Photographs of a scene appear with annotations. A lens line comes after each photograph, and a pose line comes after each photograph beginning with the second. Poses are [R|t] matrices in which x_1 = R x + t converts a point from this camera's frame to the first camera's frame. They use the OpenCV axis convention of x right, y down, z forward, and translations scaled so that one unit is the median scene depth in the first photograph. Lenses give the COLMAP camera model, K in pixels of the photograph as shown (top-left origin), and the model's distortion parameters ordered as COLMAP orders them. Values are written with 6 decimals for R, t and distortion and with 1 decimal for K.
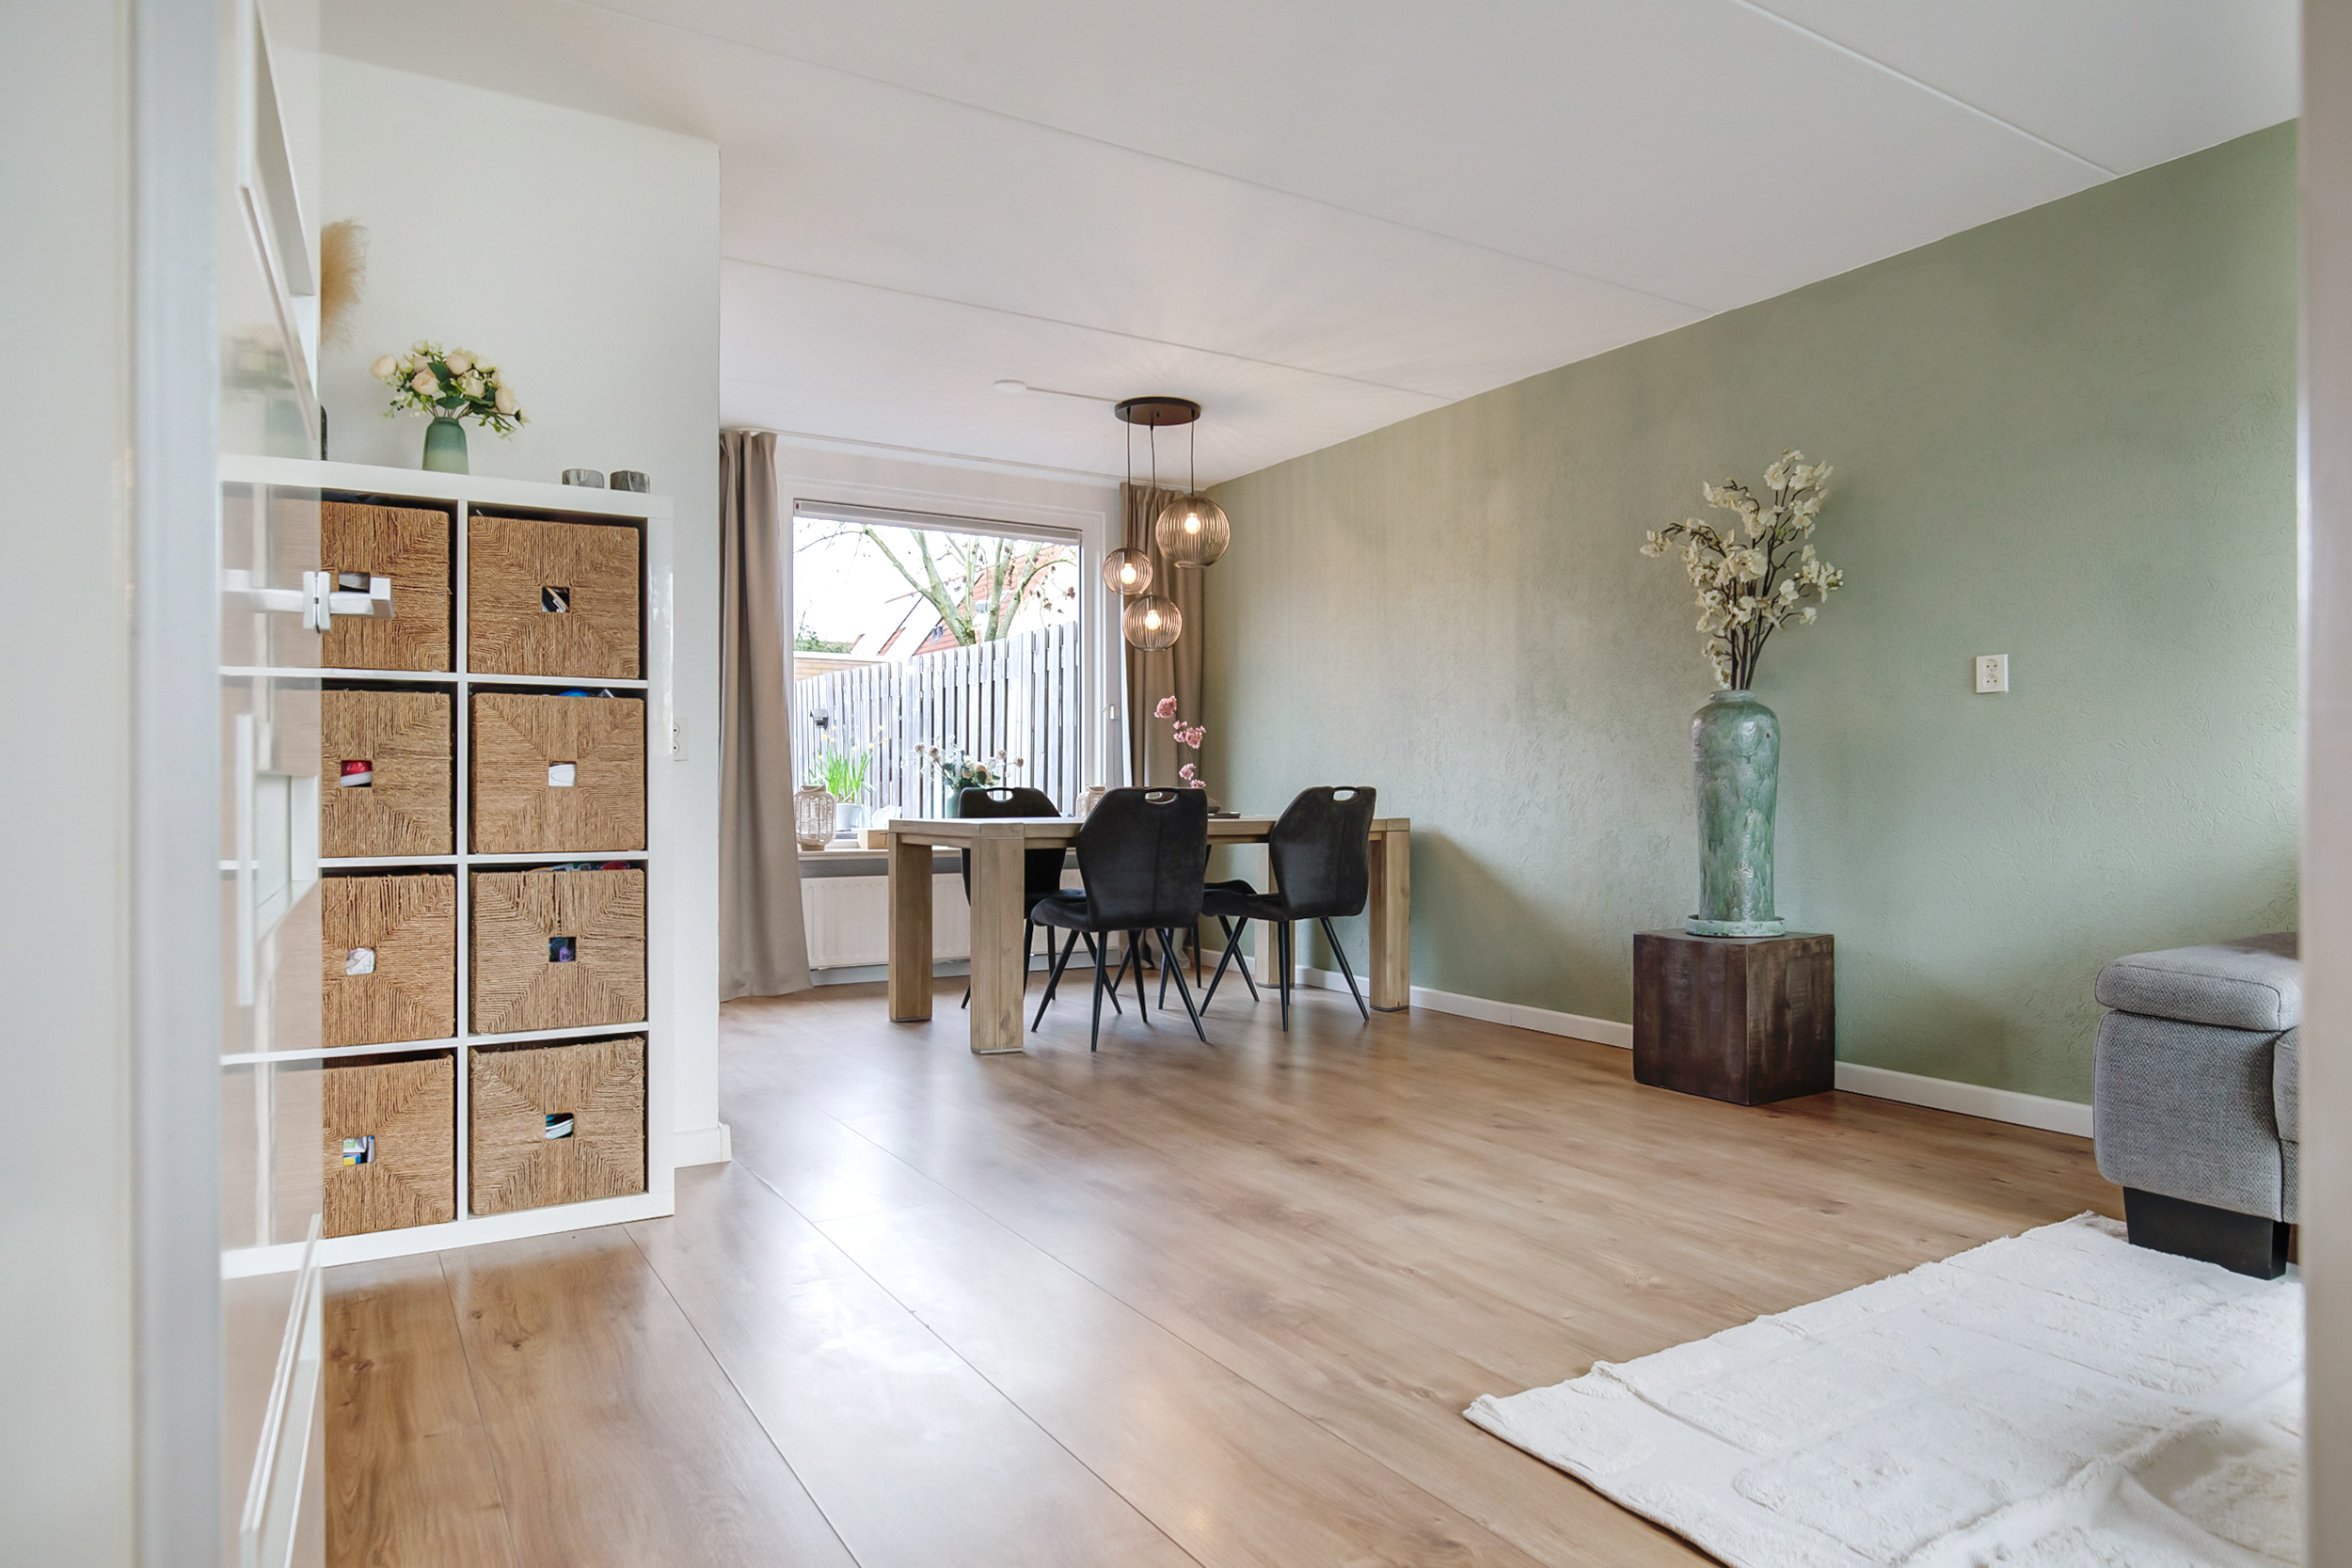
lens RADIAL K [[1388.6, 0, 1161.7], [0, 1388.6, 786.3], [0, 0, 1]] dist [-0.013696, 0.004197]
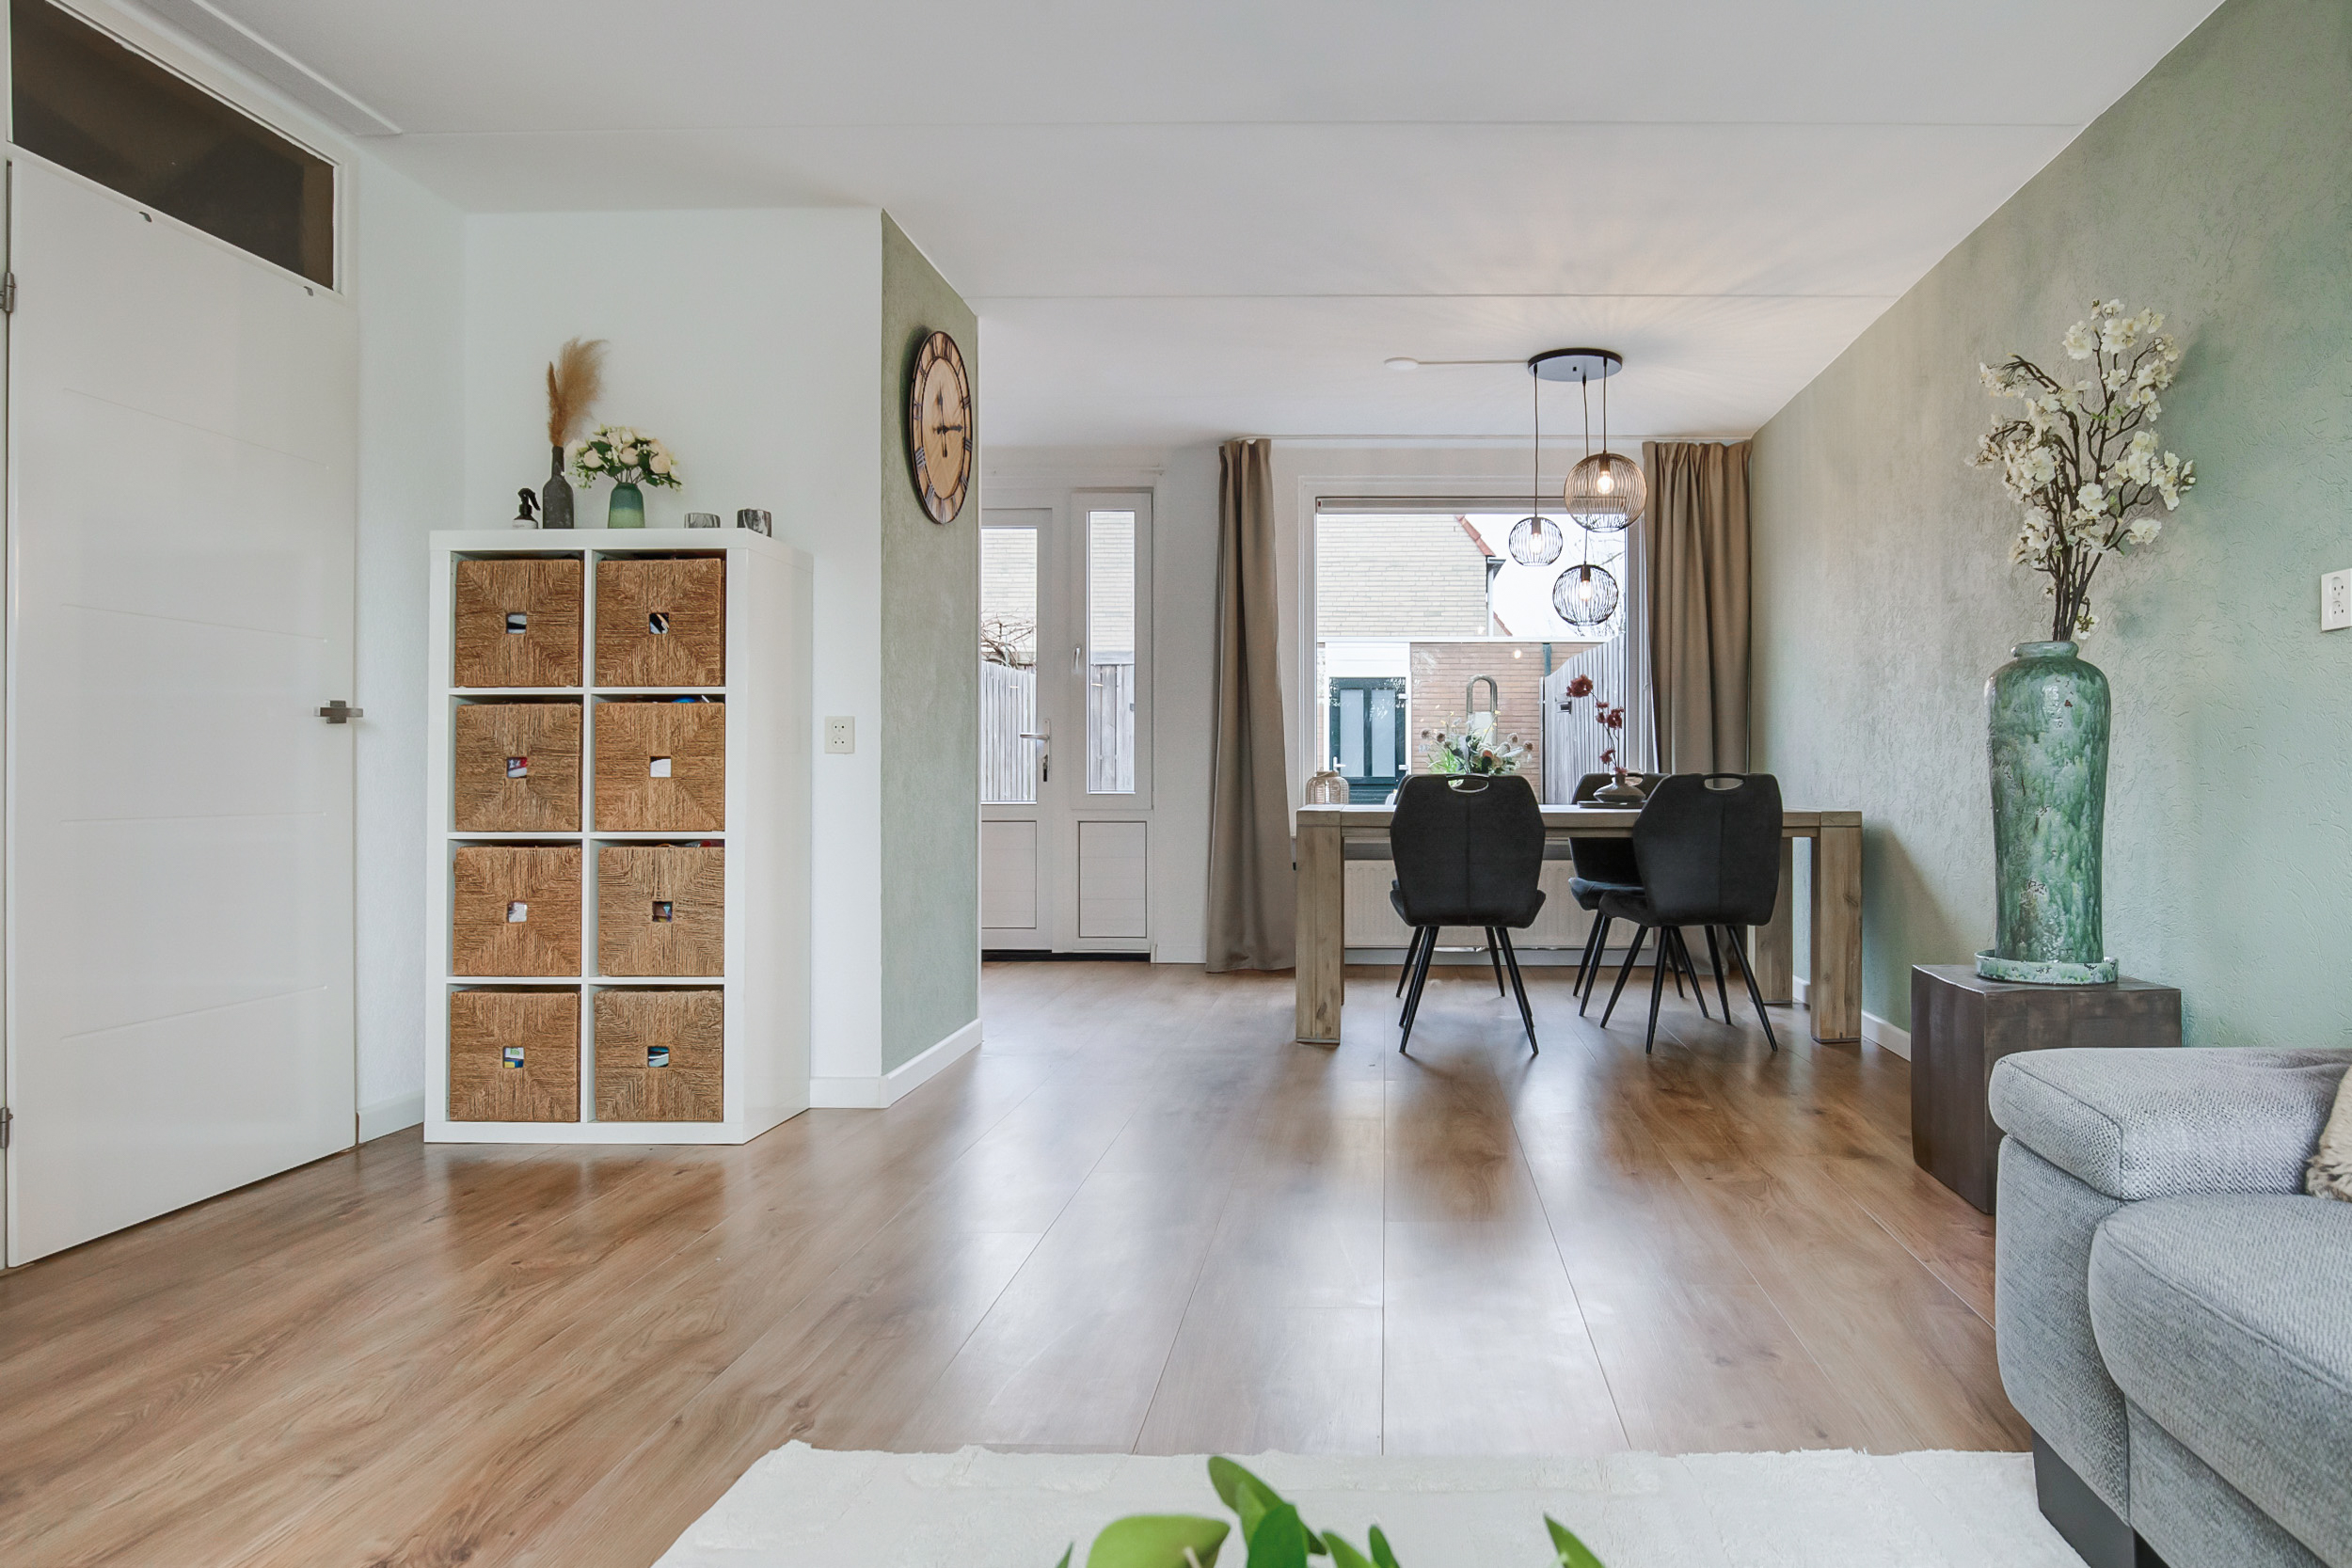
lens RADIAL K [[1380.2, 0, 1294.0], [0, 1380.2, 765.2], [0, 0, 1]] dist [-0.005710, 0.001926]
pose [[0.851224, -0.003529, -0.524790, 0.663992], [0.002239, 0.999993, -0.003092, -0.005263], [0.524797, 0.001457, 0.851226, 0.258777]]
